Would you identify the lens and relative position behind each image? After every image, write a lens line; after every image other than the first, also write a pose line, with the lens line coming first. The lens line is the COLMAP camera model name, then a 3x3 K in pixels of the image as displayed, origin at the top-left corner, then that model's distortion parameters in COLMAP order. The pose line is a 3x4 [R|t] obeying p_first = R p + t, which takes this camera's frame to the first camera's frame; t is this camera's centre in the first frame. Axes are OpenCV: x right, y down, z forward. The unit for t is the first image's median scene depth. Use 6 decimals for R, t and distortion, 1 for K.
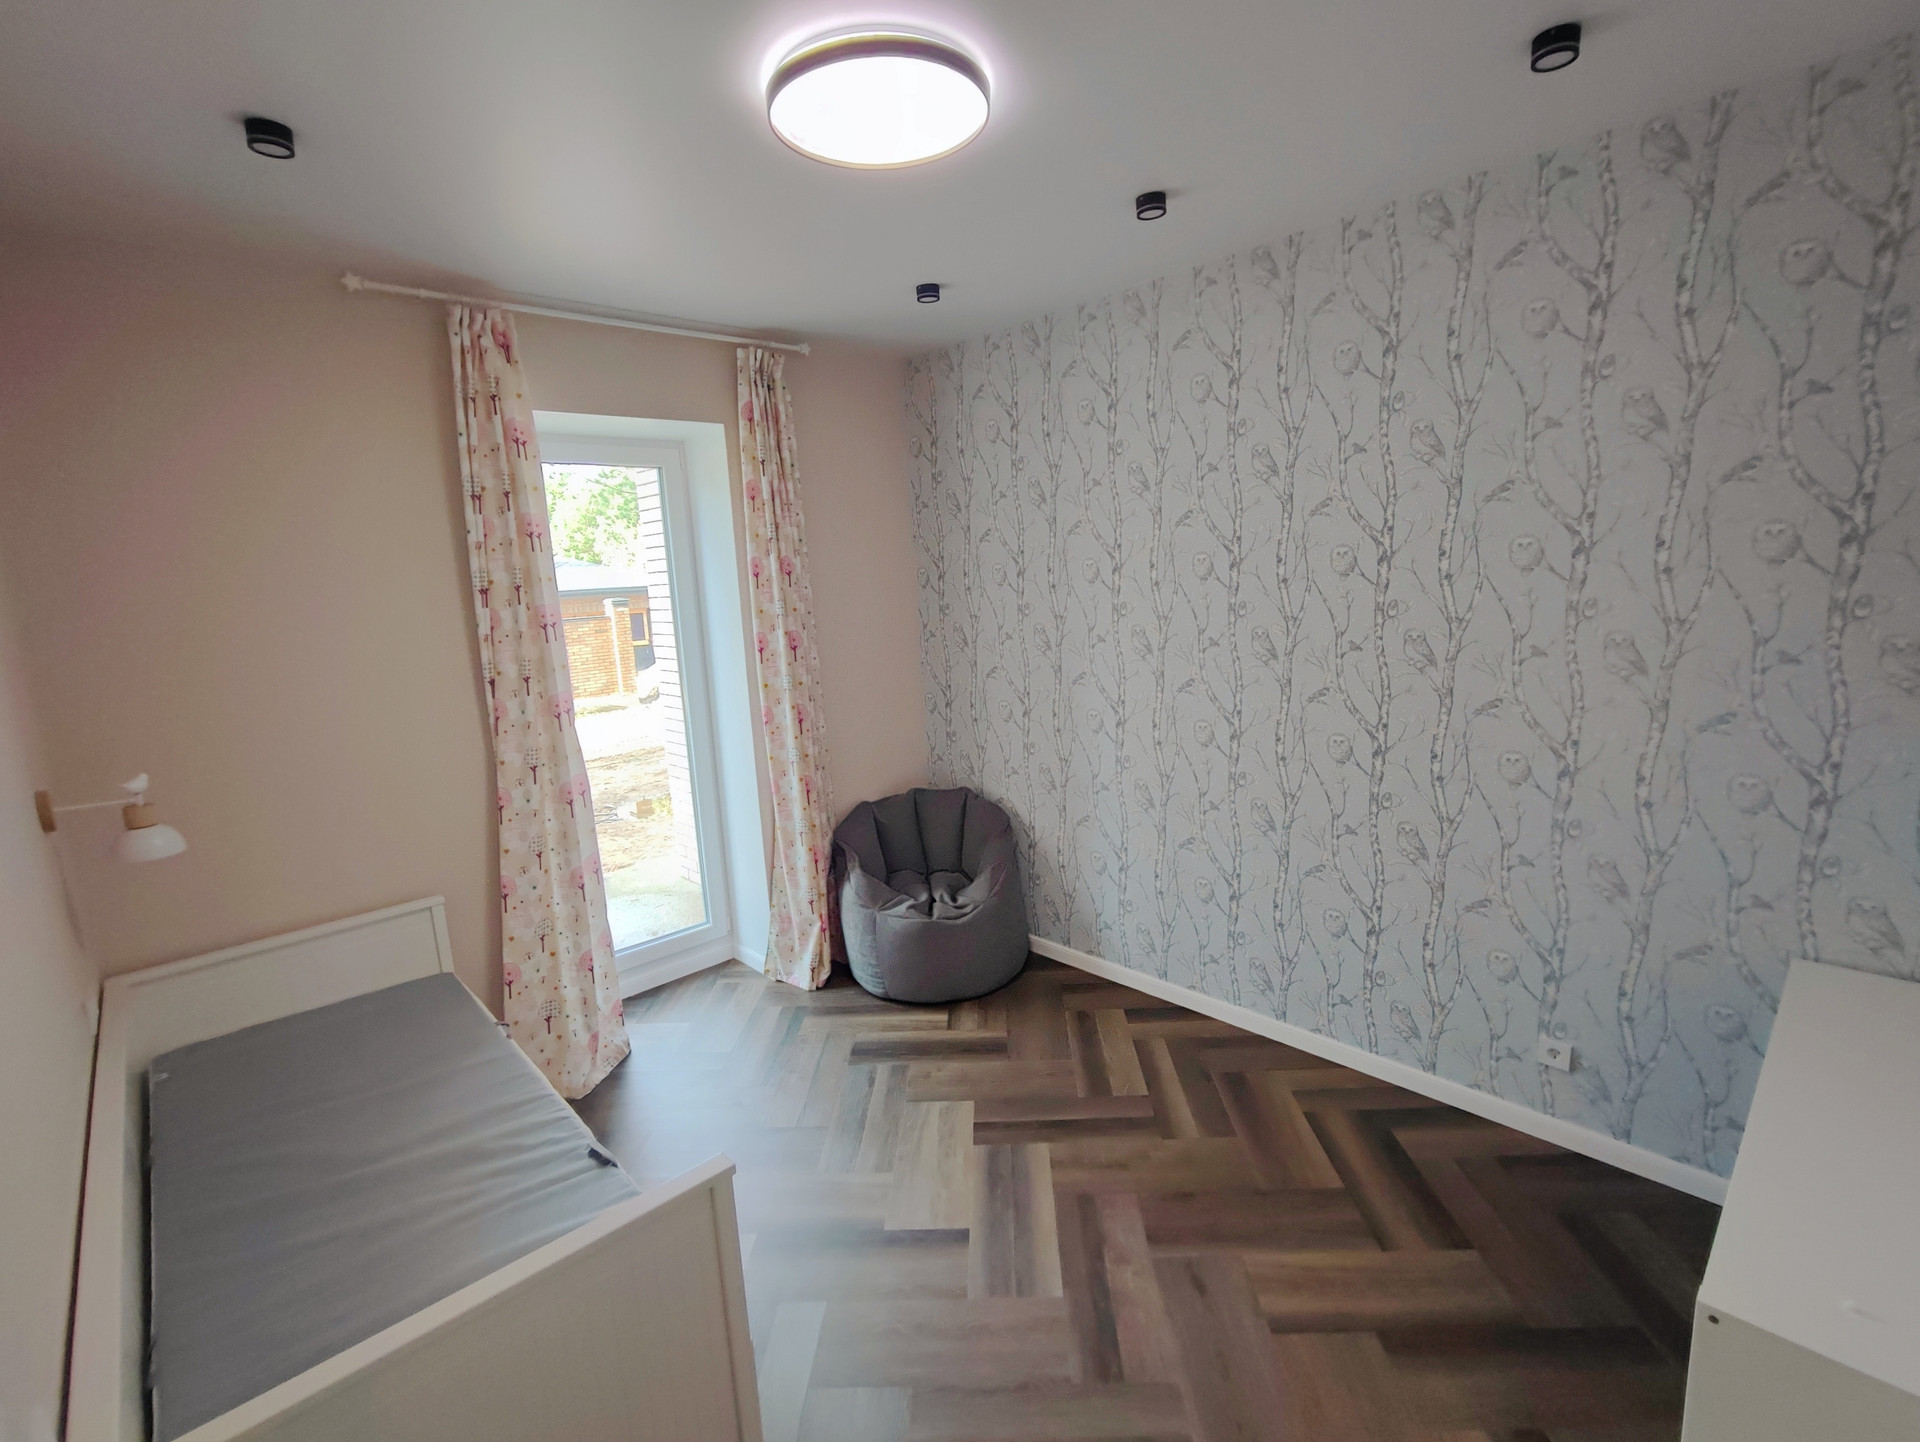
lens RADIAL K [[876.0, 0, 955.9], [0, 876.0, 724.6], [0, 0, 1]] dist [-0.021593, 0.008563]
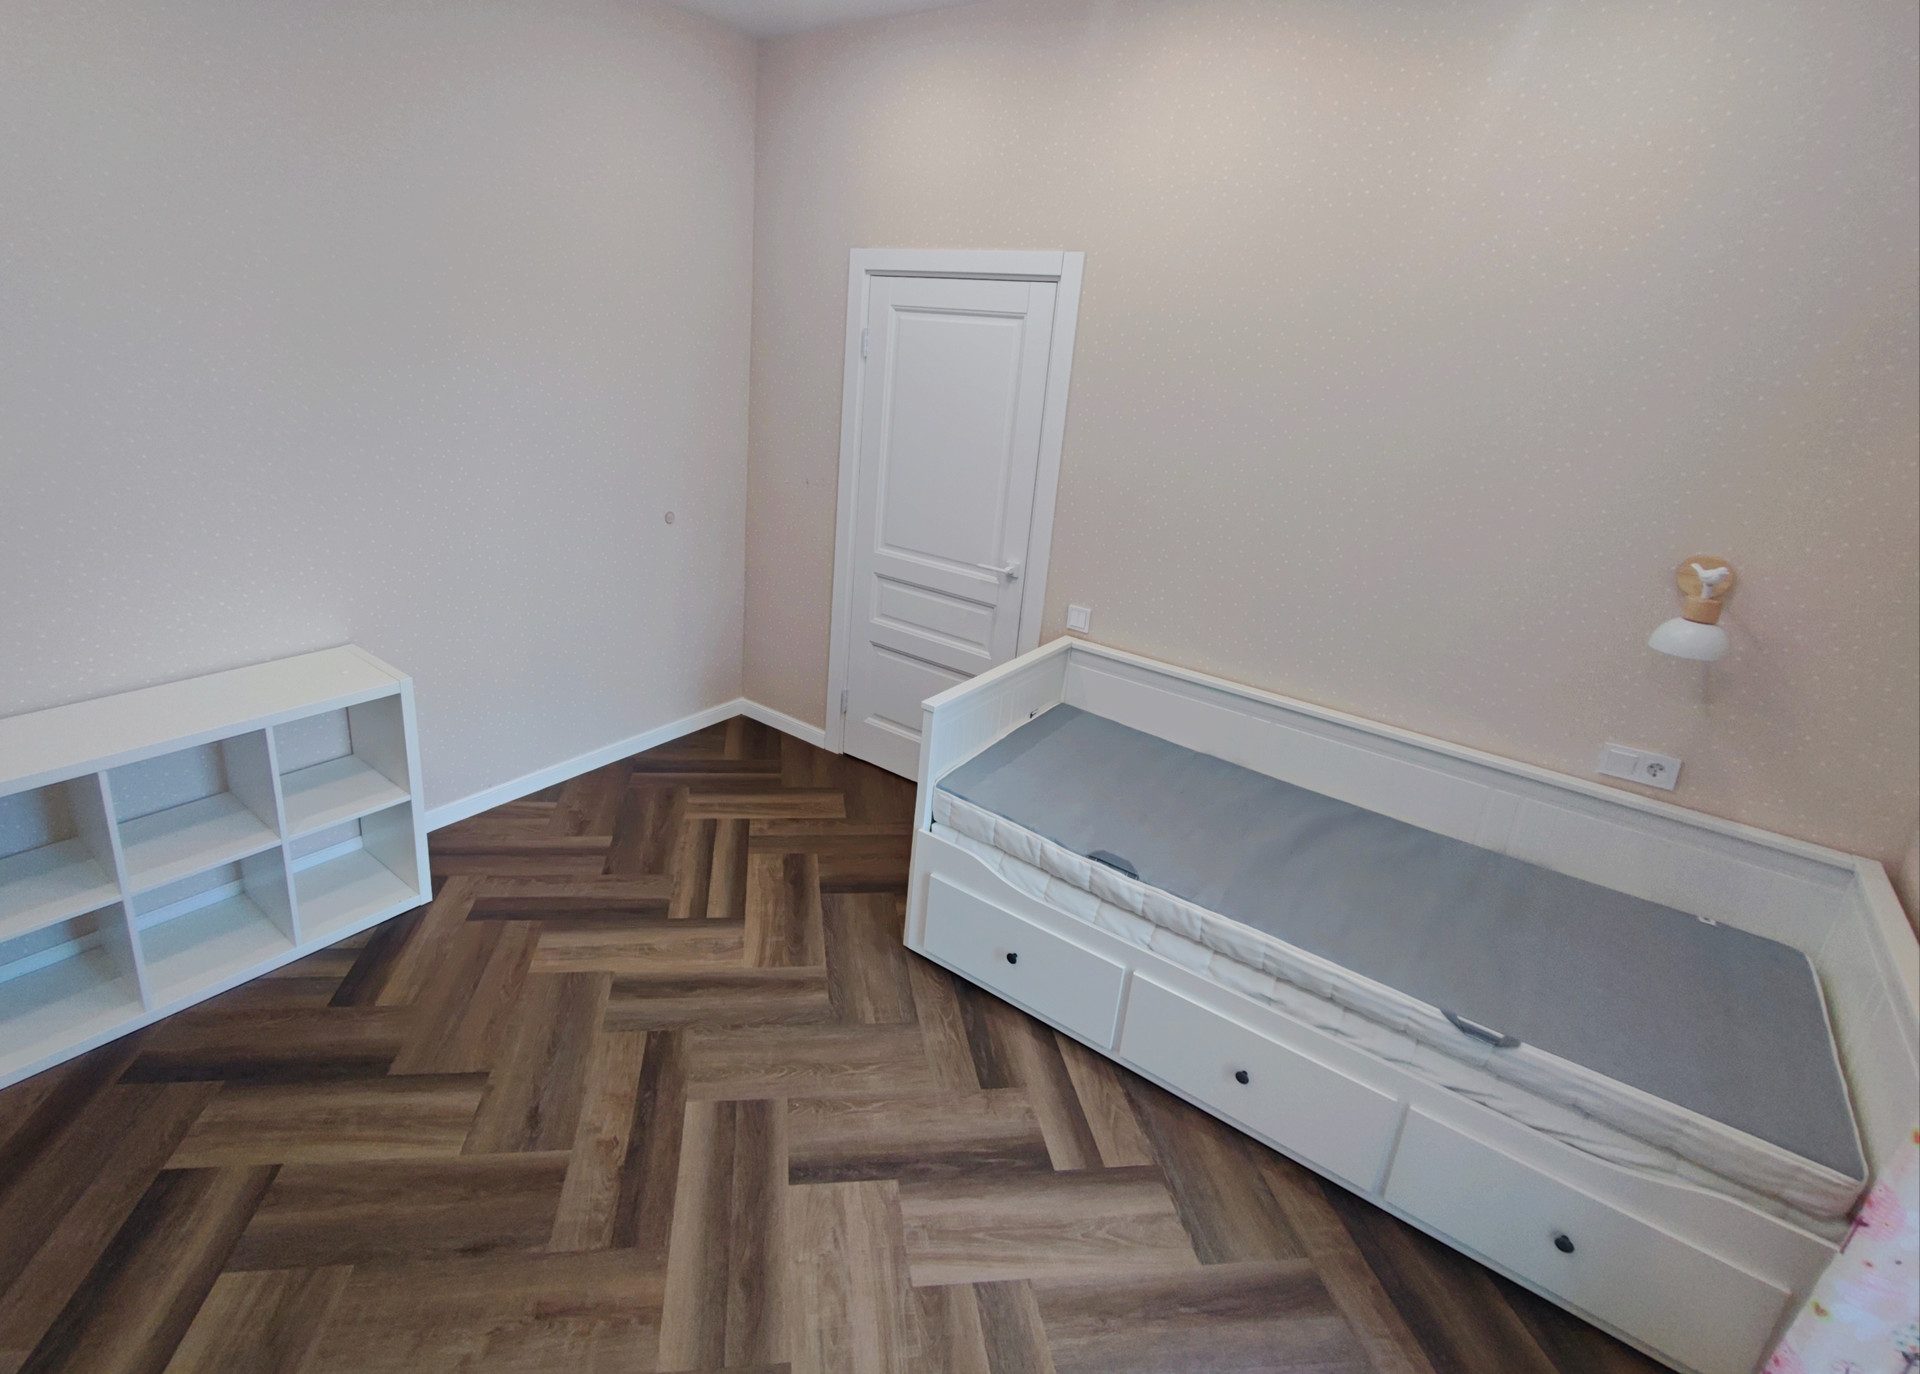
lens RADIAL K [[933.6, 0, 900.0], [0, 933.6, 602.3], [0, 0, 1]] dist [-0.039375, 0.027862]
pose [[-0.985409, 0.042505, -0.164808, 0.021522], [-0.037772, 0.889556, 0.455263, -0.185793], [0.165956, 0.454845, -0.874971, 1.035186]]
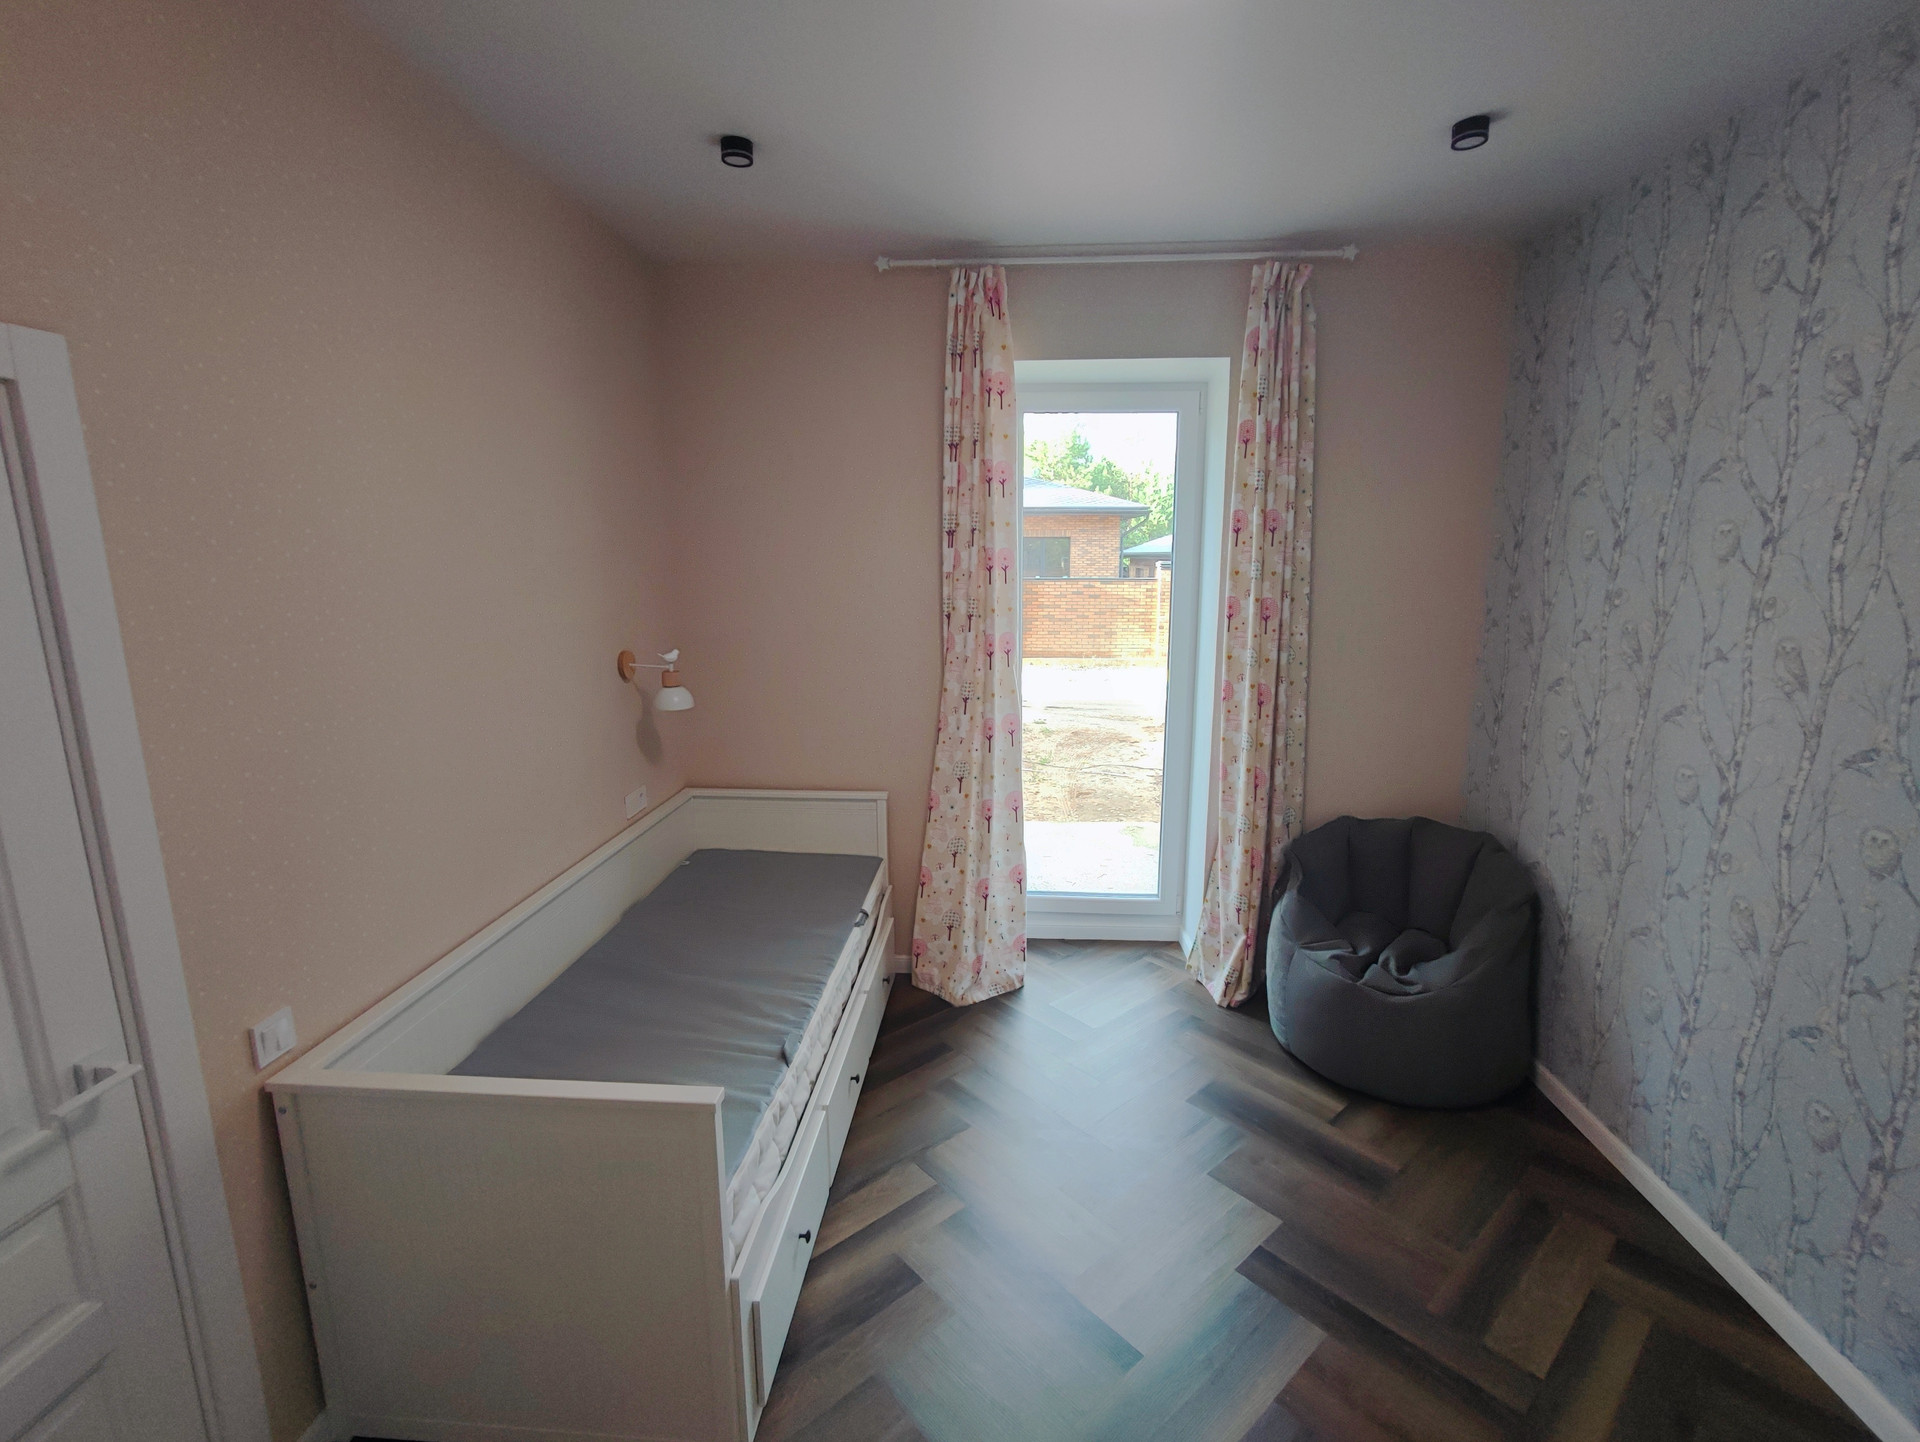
lens RADIAL K [[862.9, 0, 960.0], [0, 862.9, 721.0], [0, 0, 1]] dist [-0.018443, 0.008966]
pose [[0.685922, 0.188294, -0.702891, 0.233593], [-0.160429, 0.981304, 0.106320, -0.031853], [0.709770, 0.039837, 0.703306, 0.212500]]
